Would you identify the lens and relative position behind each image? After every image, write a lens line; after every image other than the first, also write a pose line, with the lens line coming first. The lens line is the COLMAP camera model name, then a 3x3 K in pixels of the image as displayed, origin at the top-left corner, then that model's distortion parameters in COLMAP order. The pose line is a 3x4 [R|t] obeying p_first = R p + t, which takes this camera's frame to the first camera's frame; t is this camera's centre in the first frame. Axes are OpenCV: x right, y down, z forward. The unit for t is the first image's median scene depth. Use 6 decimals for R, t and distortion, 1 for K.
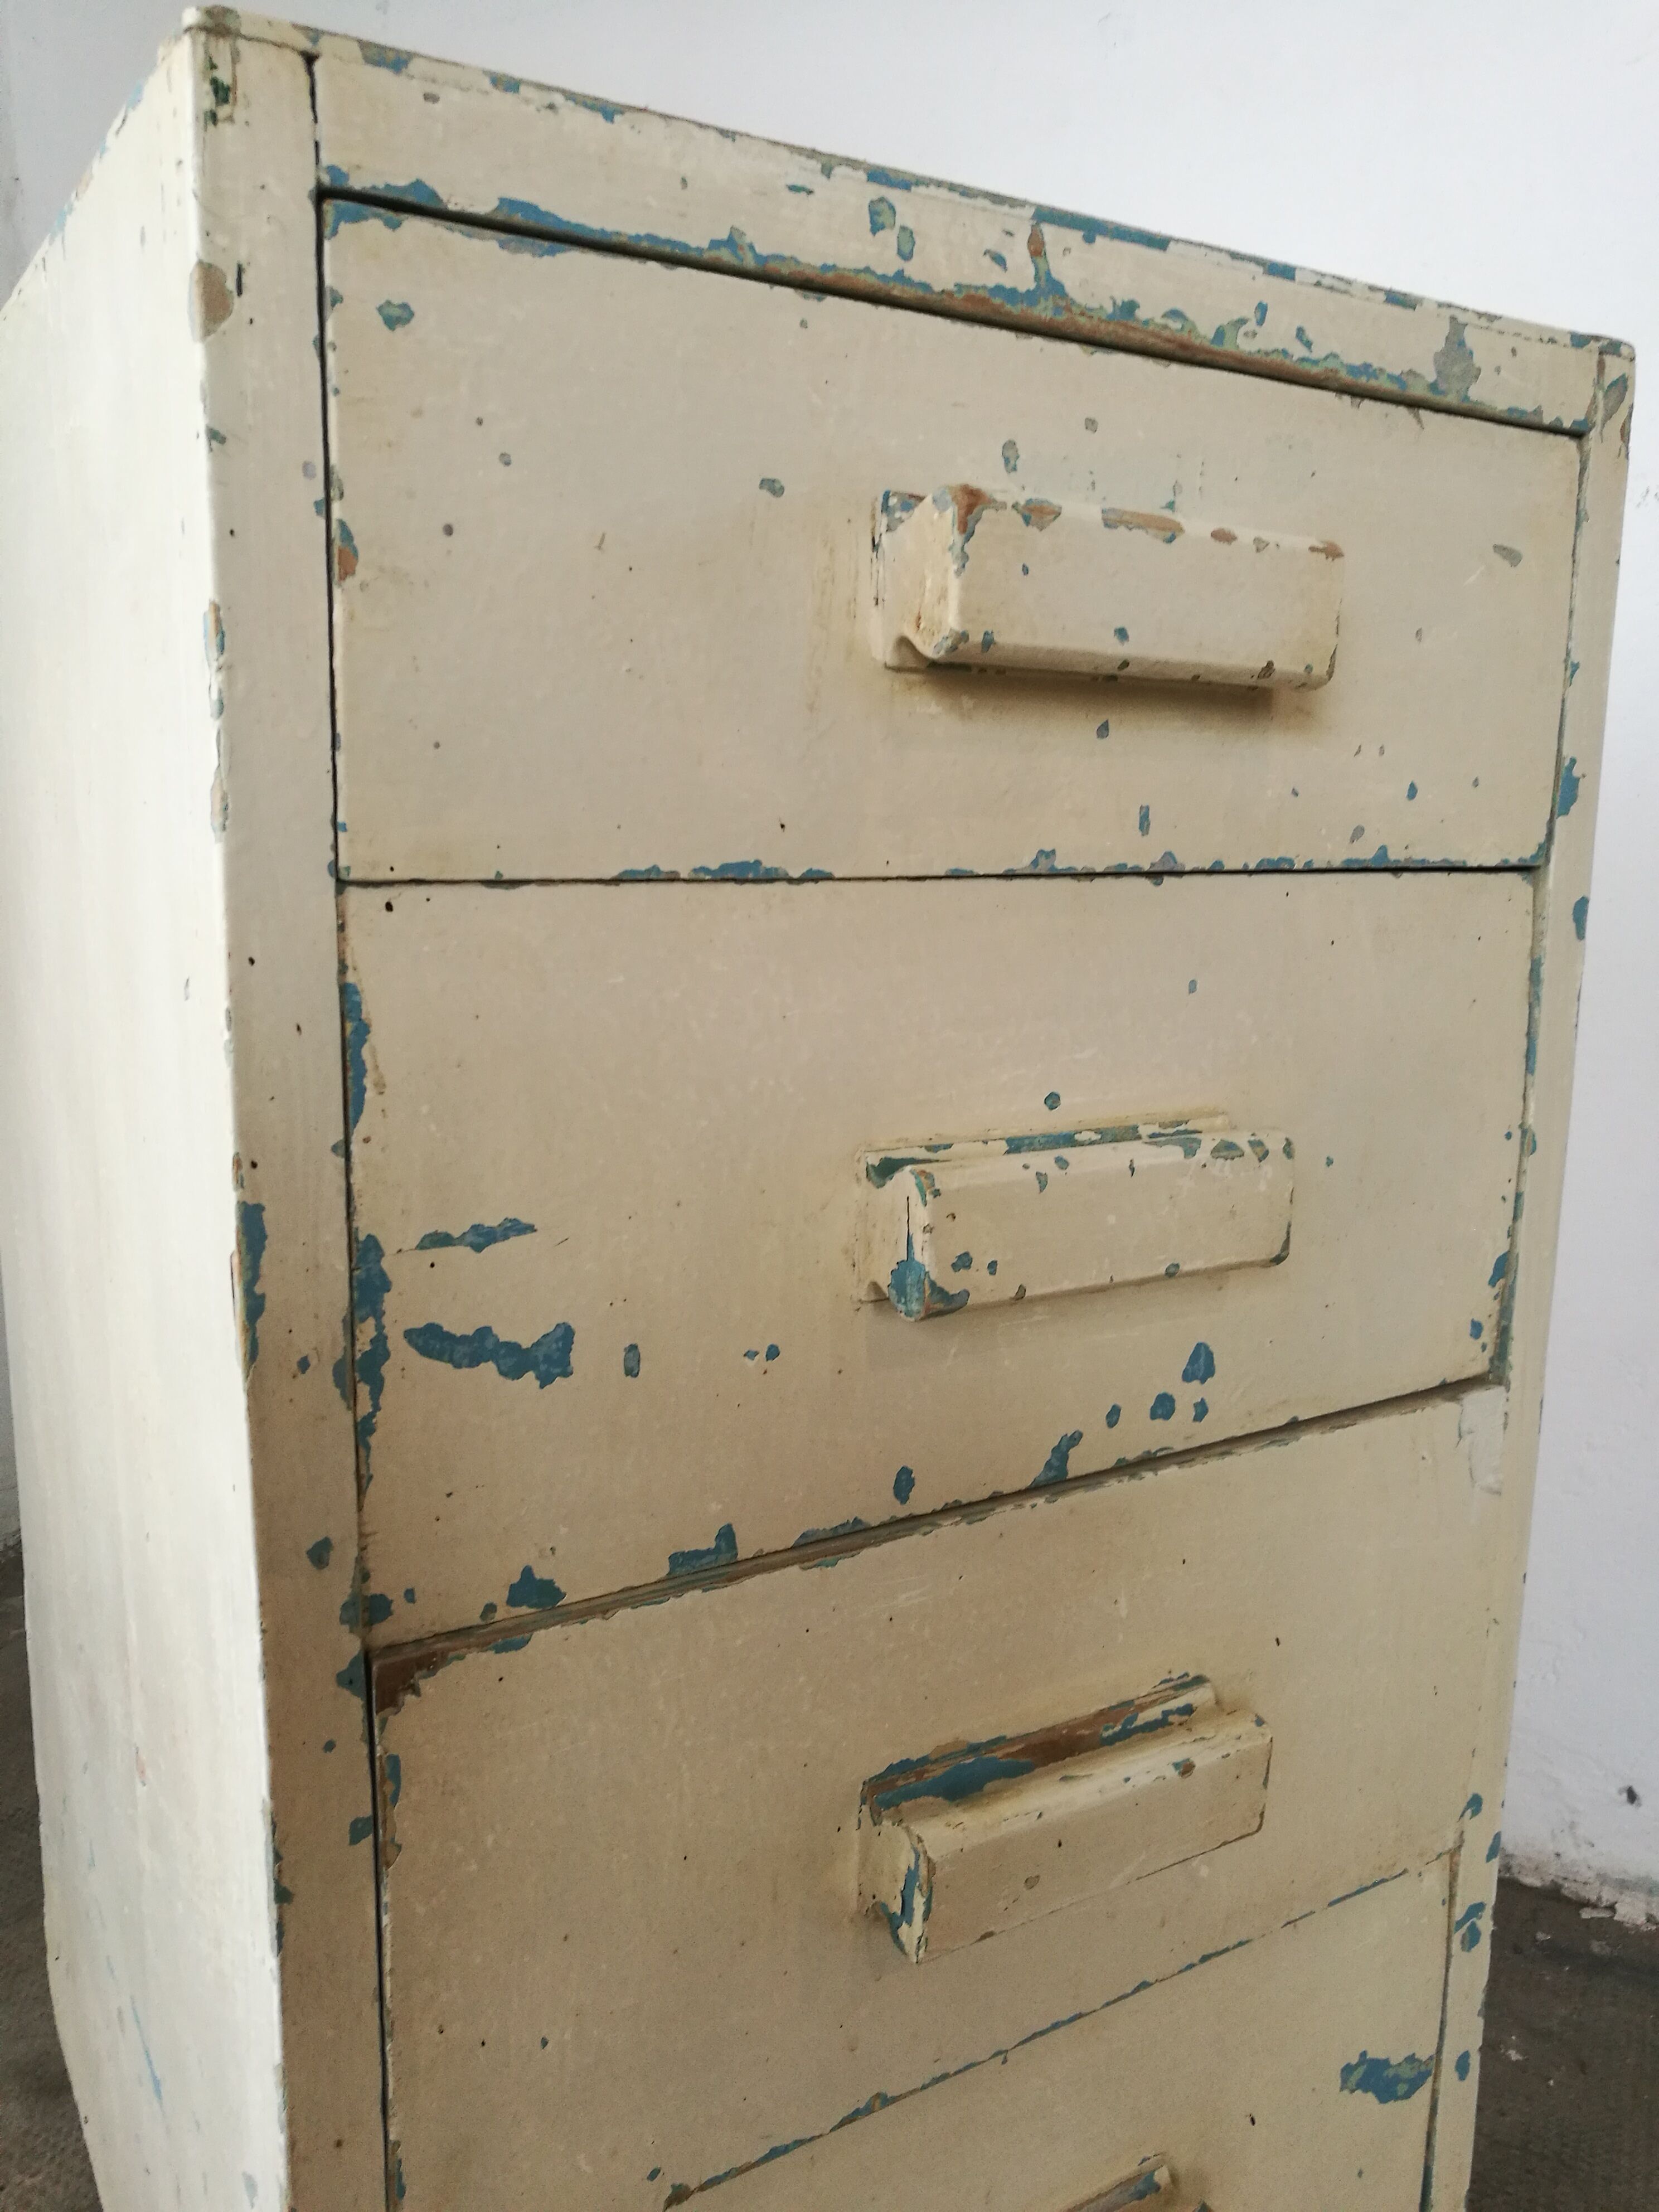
lens RADIAL K [[1766.1, 0, 840.5], [0, 1766.1, 1109.2], [0, 0, 1]] dist [-0.029963, 0.051244]
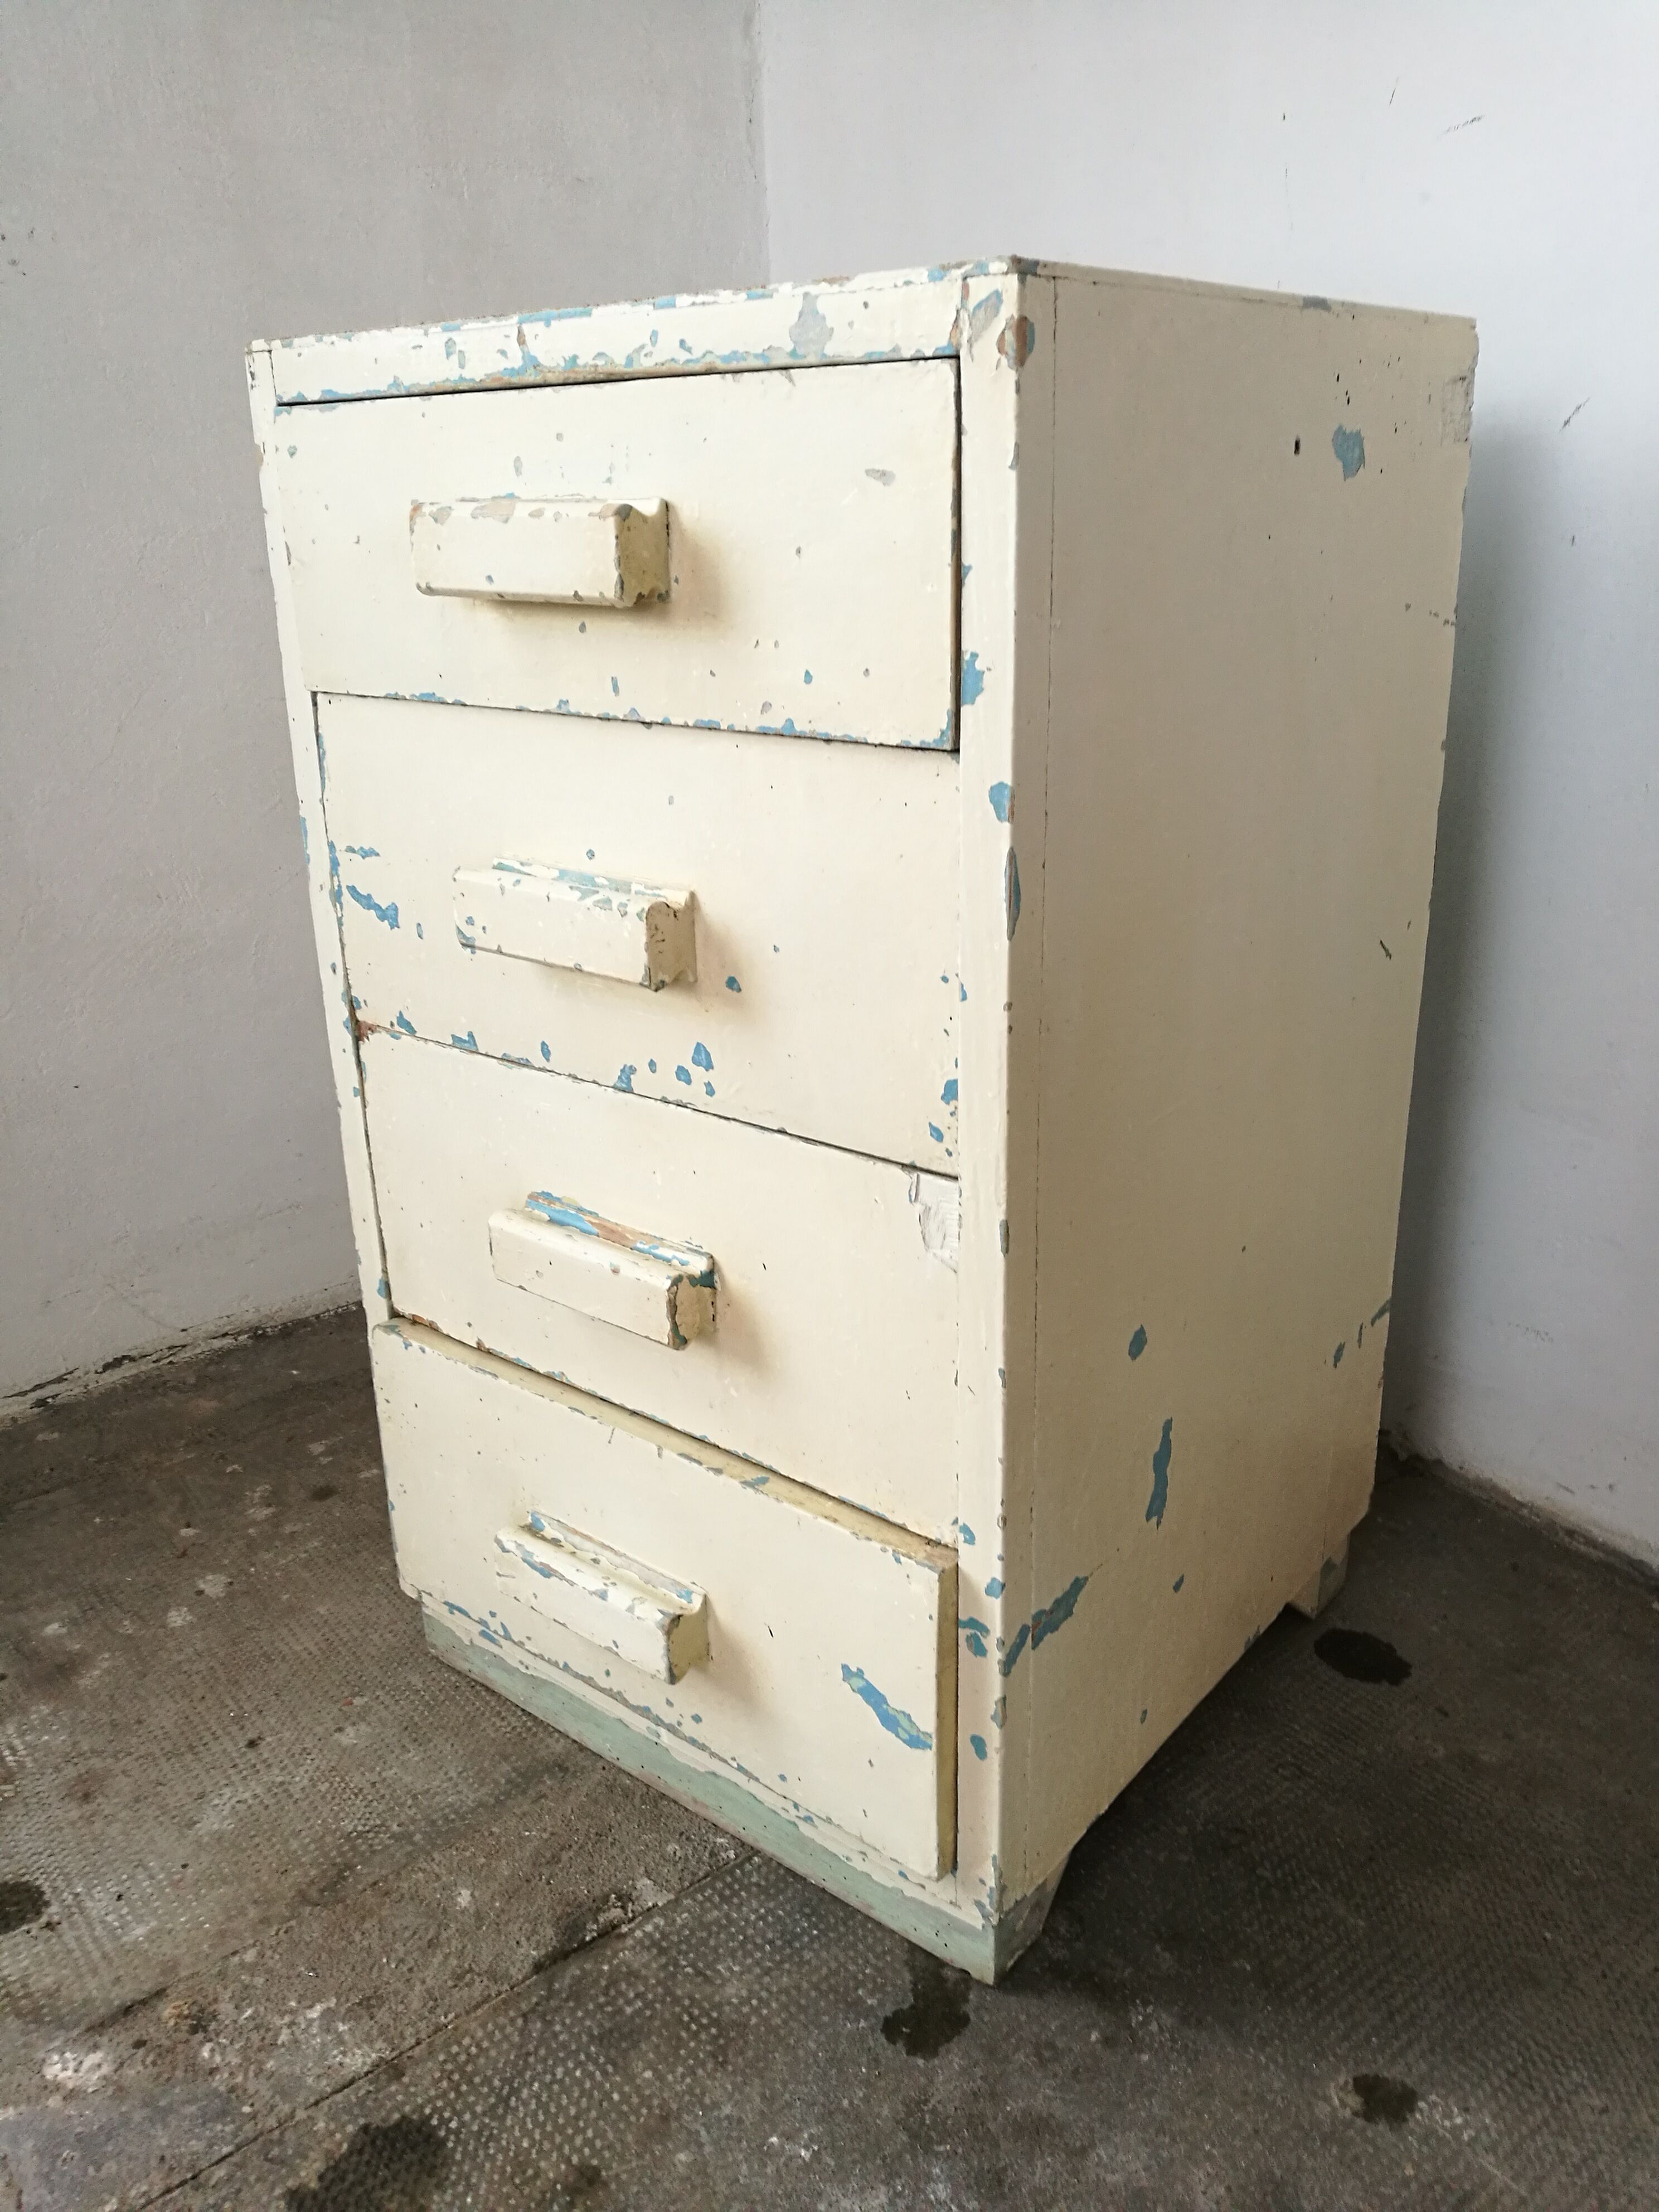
lens RADIAL K [[1766.1, 0, 826.1], [0, 1766.1, 1100.2], [0, 0, 1]] dist [-0.029963, 0.051244]
pose [[0.324613, 0.296831, -0.898063, 1.973125], [-0.137884, 0.954188, 0.265542, -0.285729], [0.935743, 0.037631, 0.350670, 0.718705]]
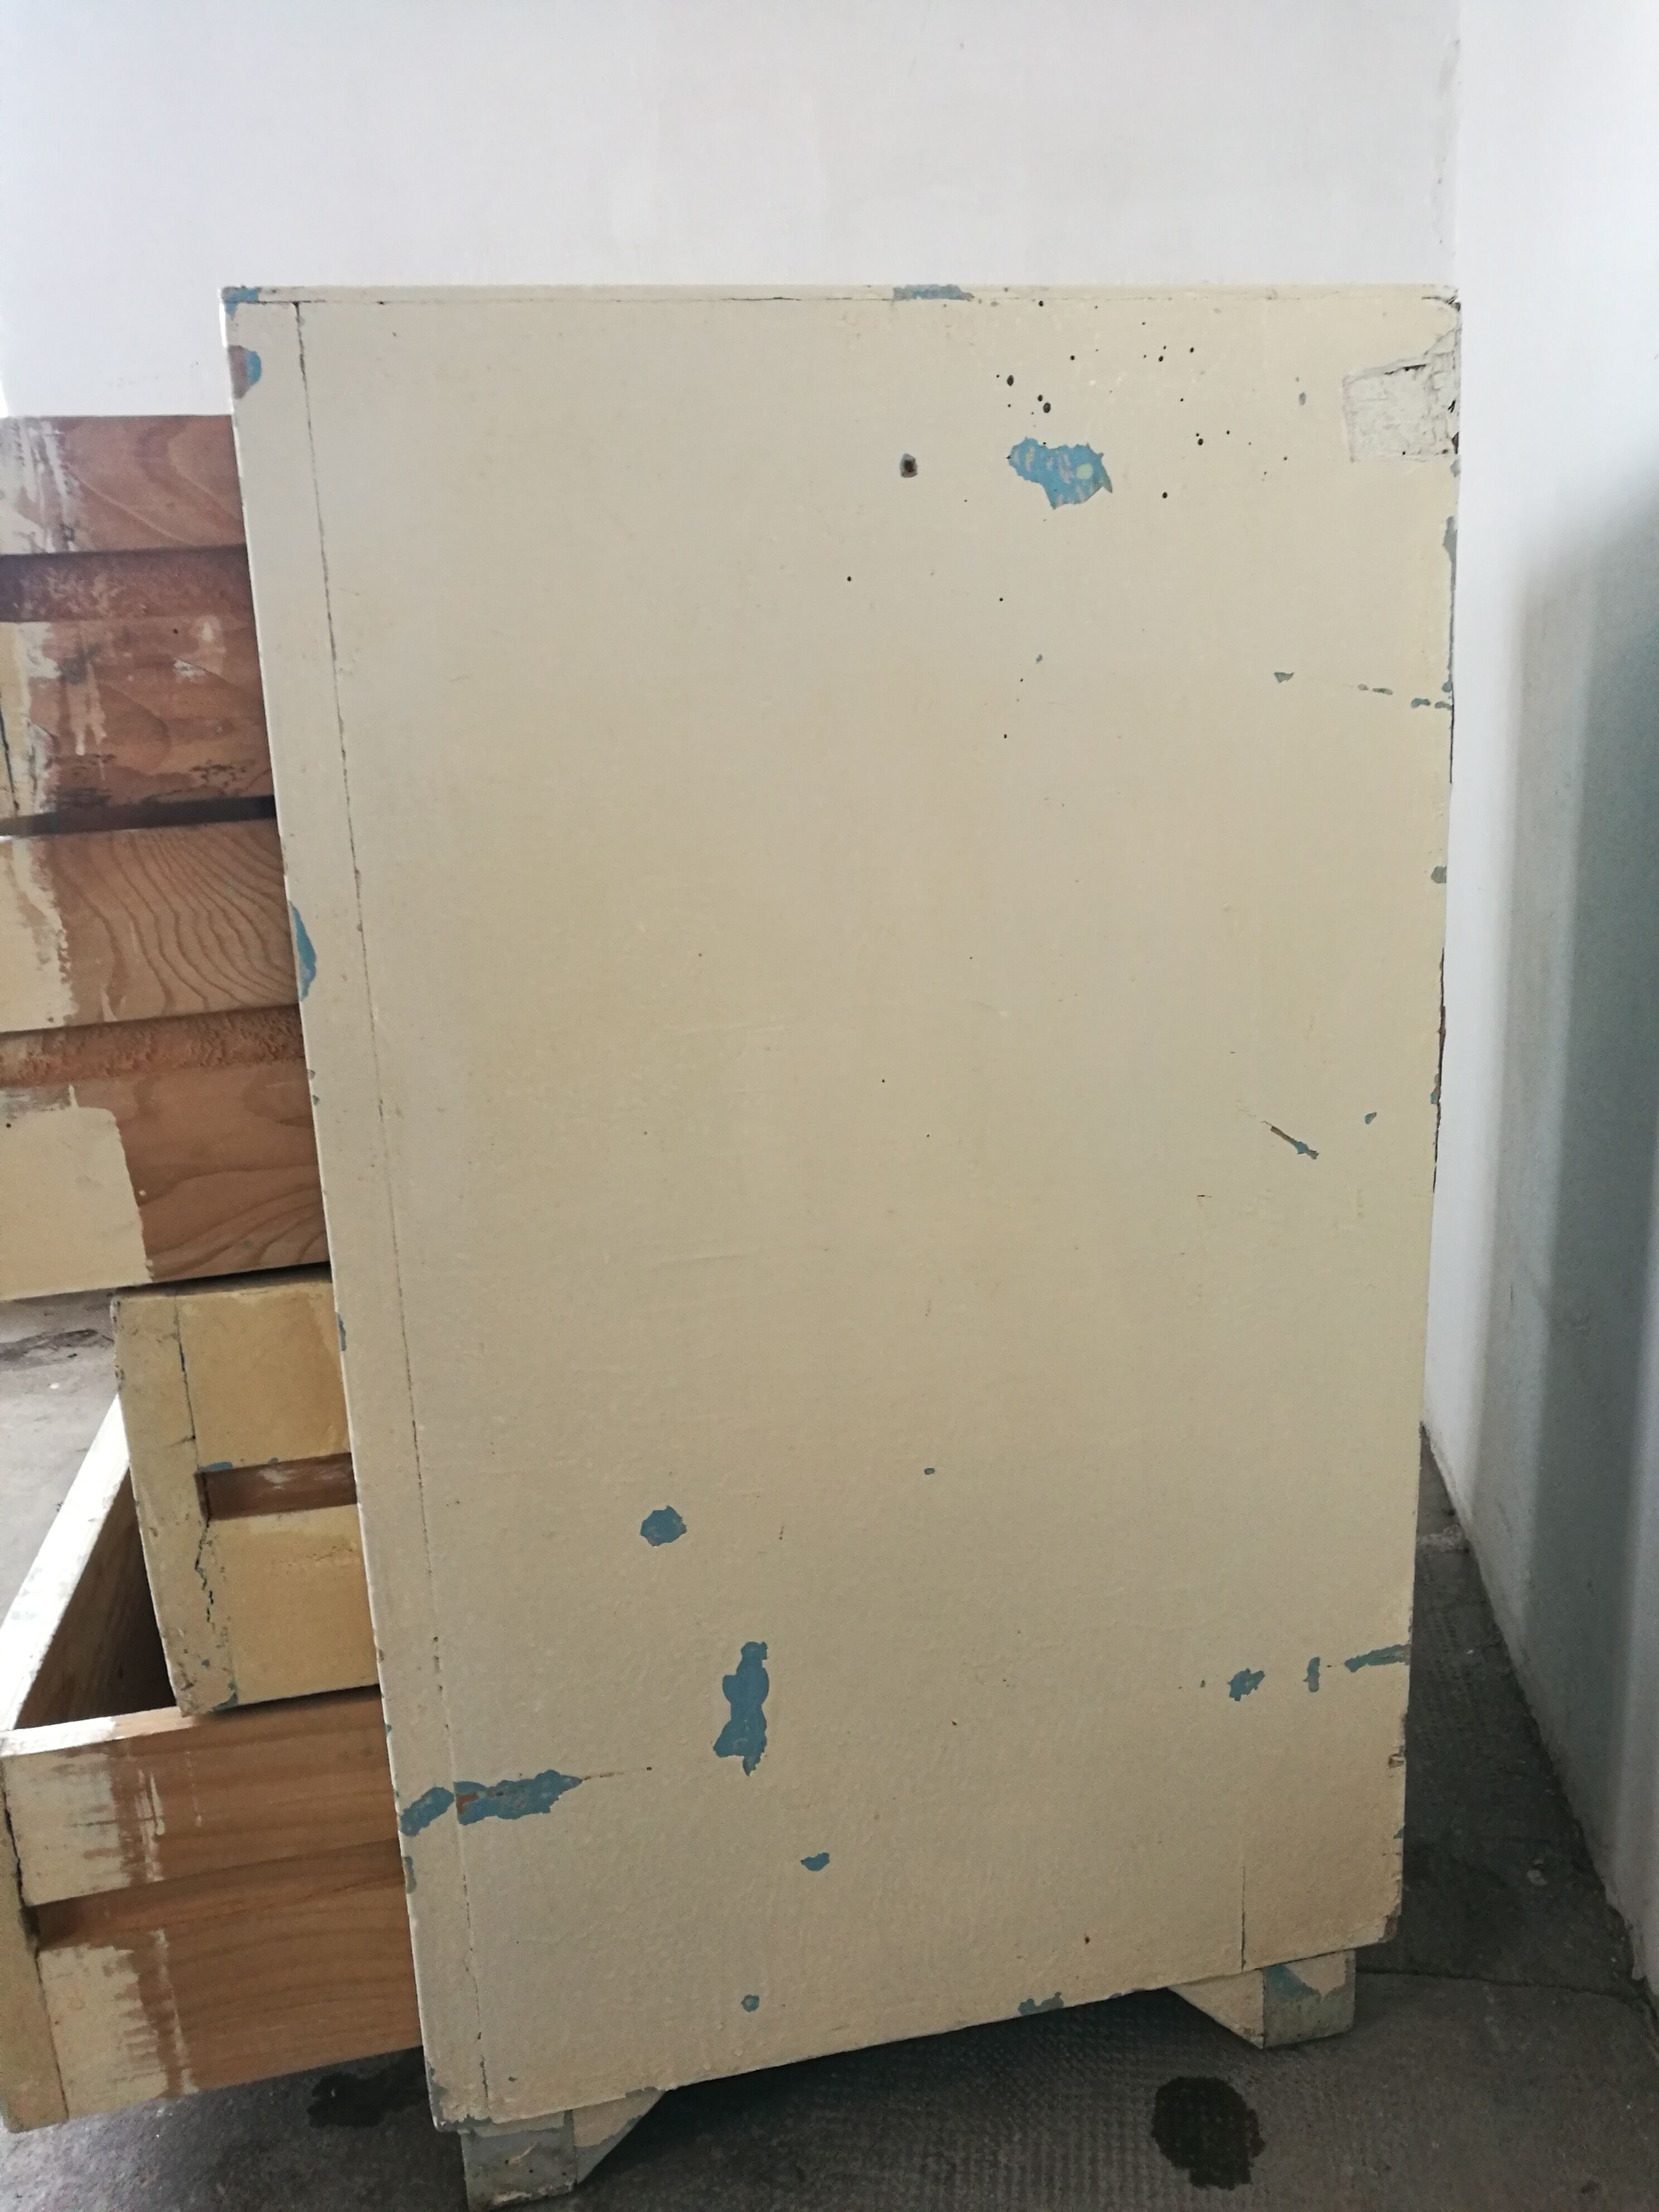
lens RADIAL K [[1766.1, 0, 876.3], [0, 1766.1, 1062.5], [0, 0, 1]] dist [-0.029963, 0.051244]
pose [[-0.356129, 0.212169, -0.910031, 1.745986], [-0.128202, 0.953579, 0.272492, -0.437841], [0.925601, 0.213710, -0.312396, 2.310925]]
